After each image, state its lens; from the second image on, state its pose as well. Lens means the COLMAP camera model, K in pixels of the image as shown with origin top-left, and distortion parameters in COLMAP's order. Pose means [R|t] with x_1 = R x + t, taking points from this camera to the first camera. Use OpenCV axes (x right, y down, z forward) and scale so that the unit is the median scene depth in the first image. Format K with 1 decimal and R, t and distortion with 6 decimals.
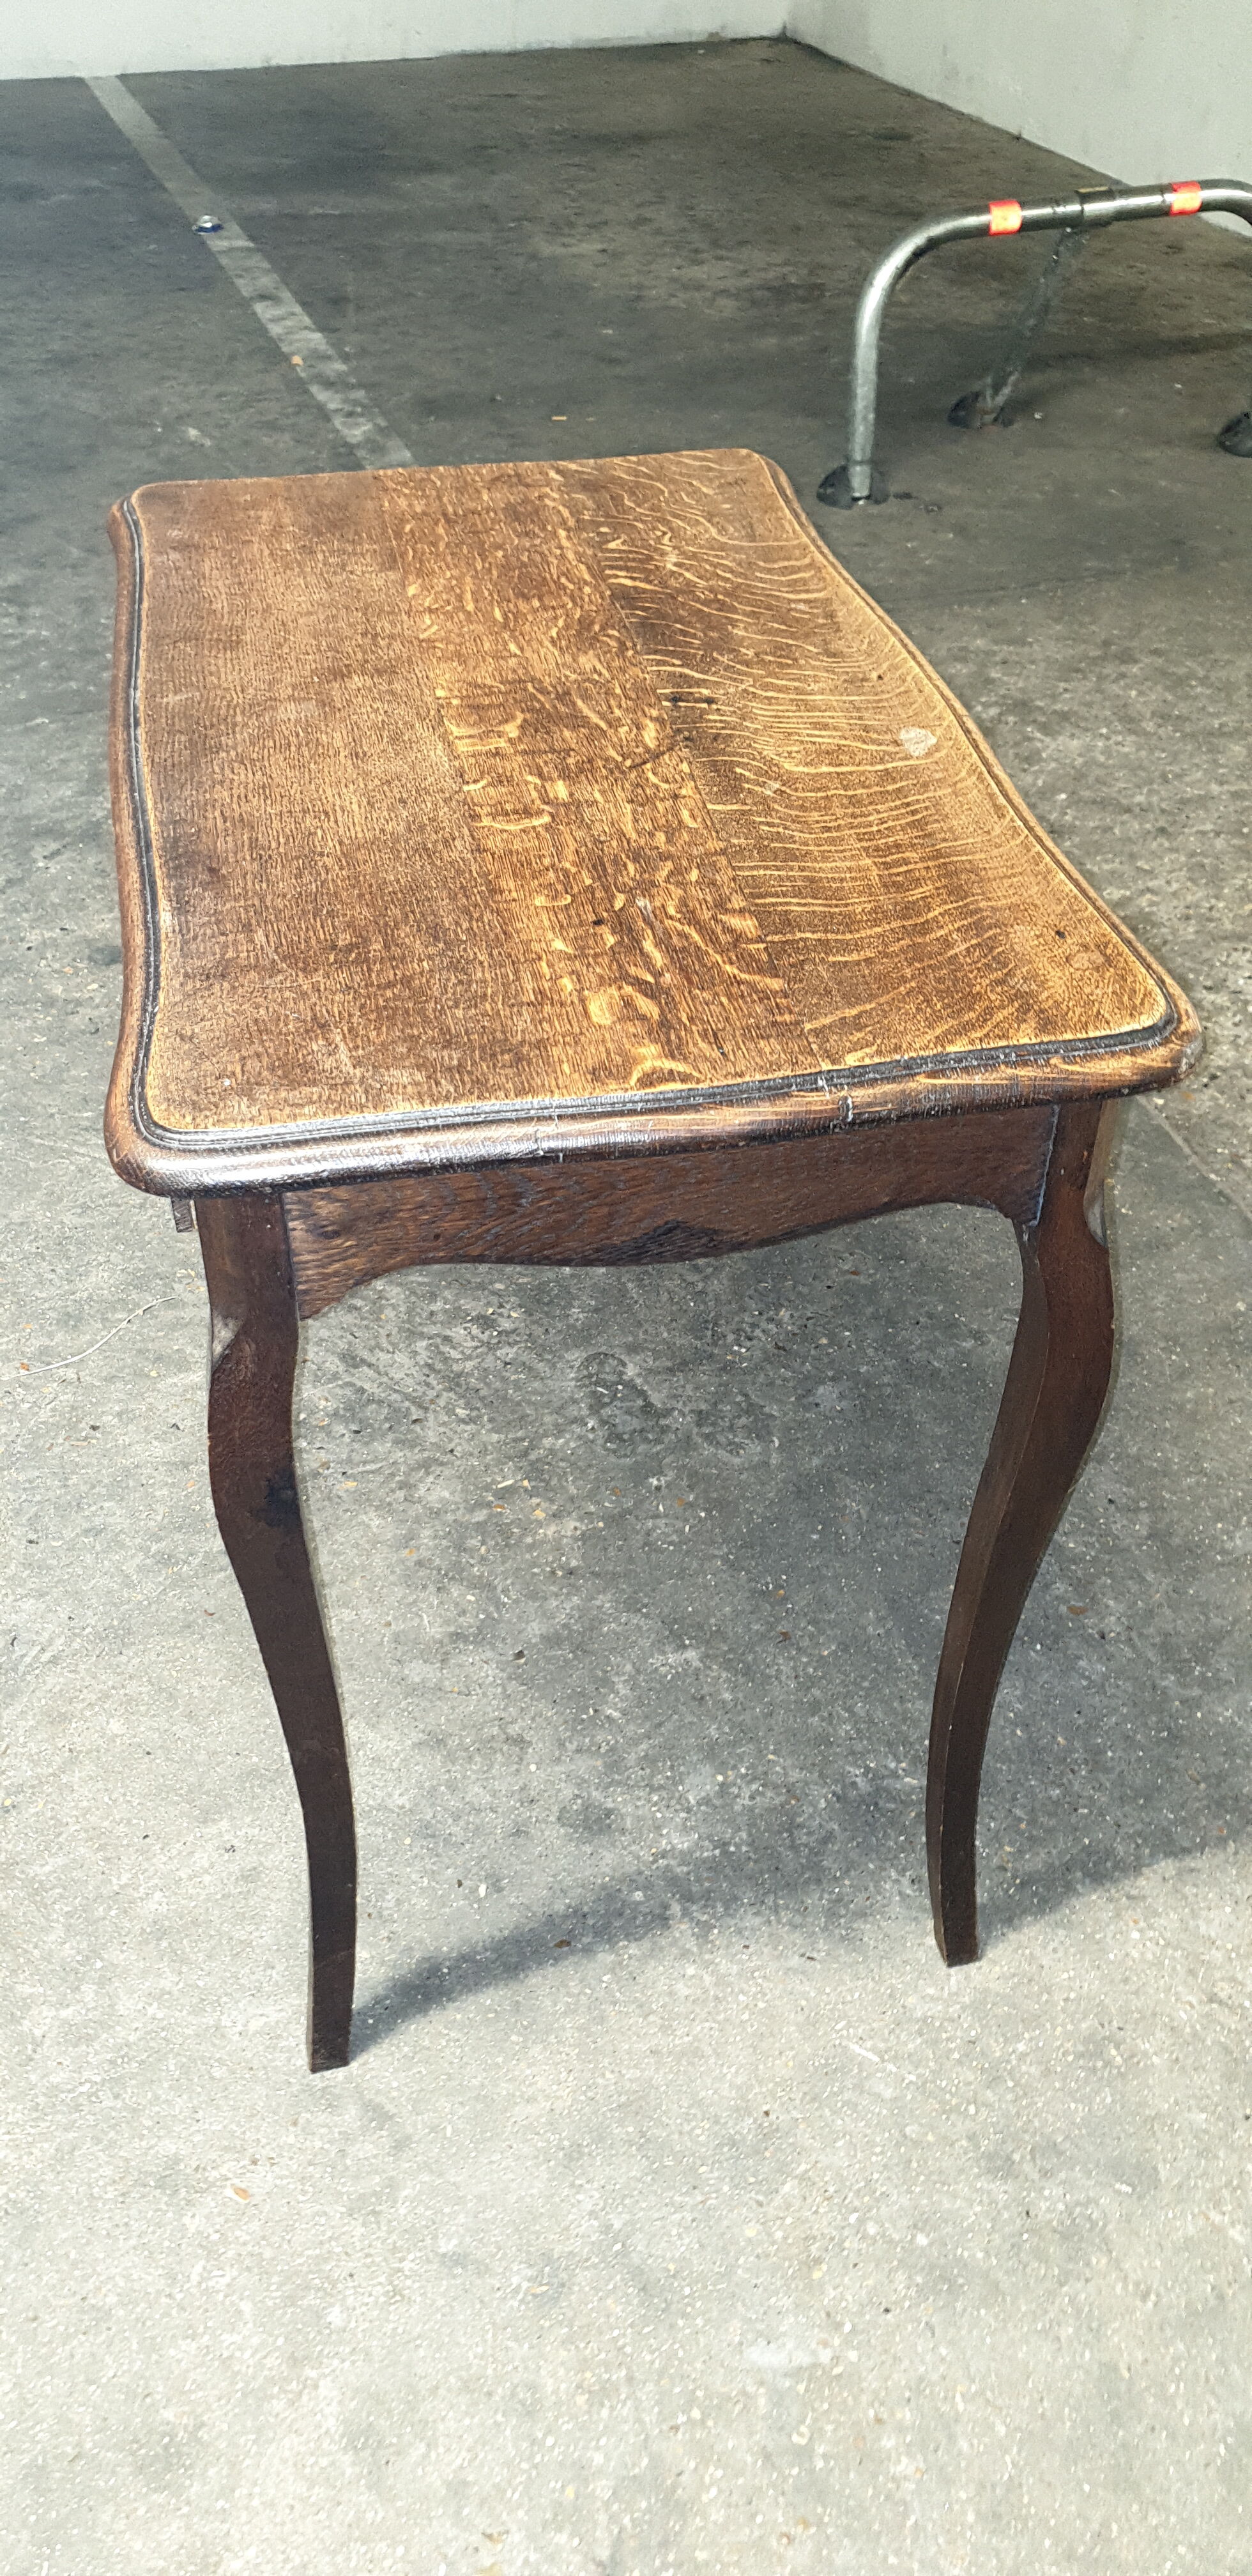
lens RADIAL K [[1974.8, 0, 617.8], [0, 1974.8, 1279.6], [0, 0, 1]] dist [0.164925, -0.380530]
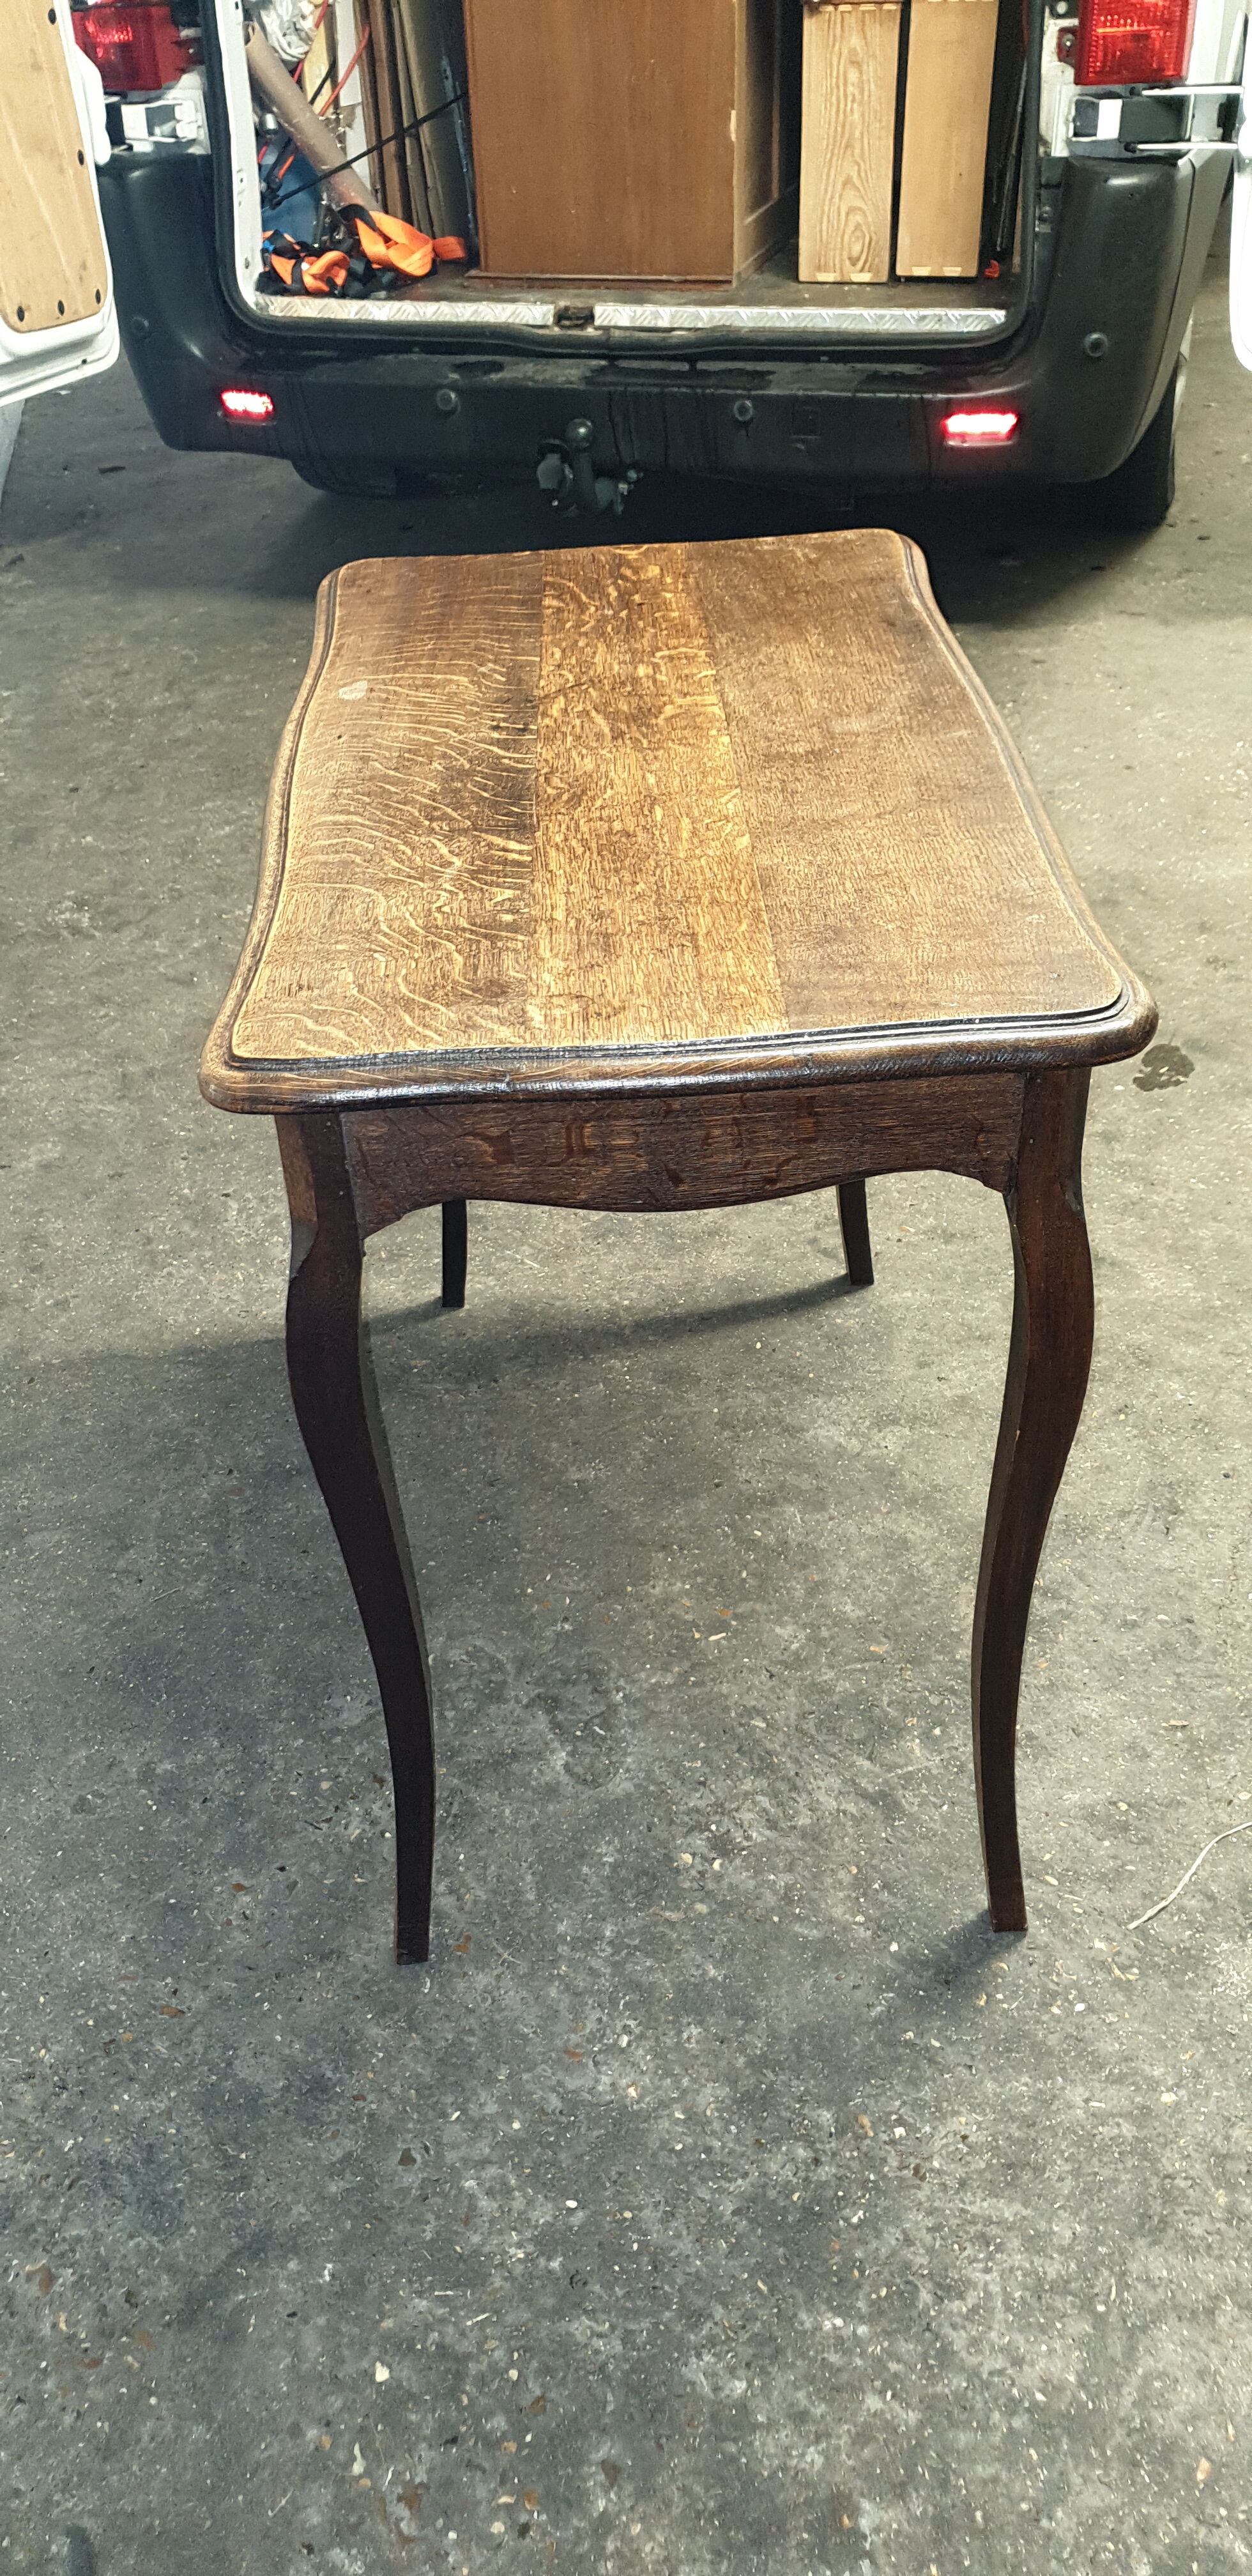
lens RADIAL K [[1996.2, 0, 618.1], [0, 1996.2, 1286.2], [0, 0, 1]] dist [0.041867, -0.007626]
pose [[-0.987481, -0.056348, 0.147329, -0.196196], [0.131416, 0.222690, 0.965991, -1.220388], [-0.087240, 0.973260, -0.212497, 1.424203]]
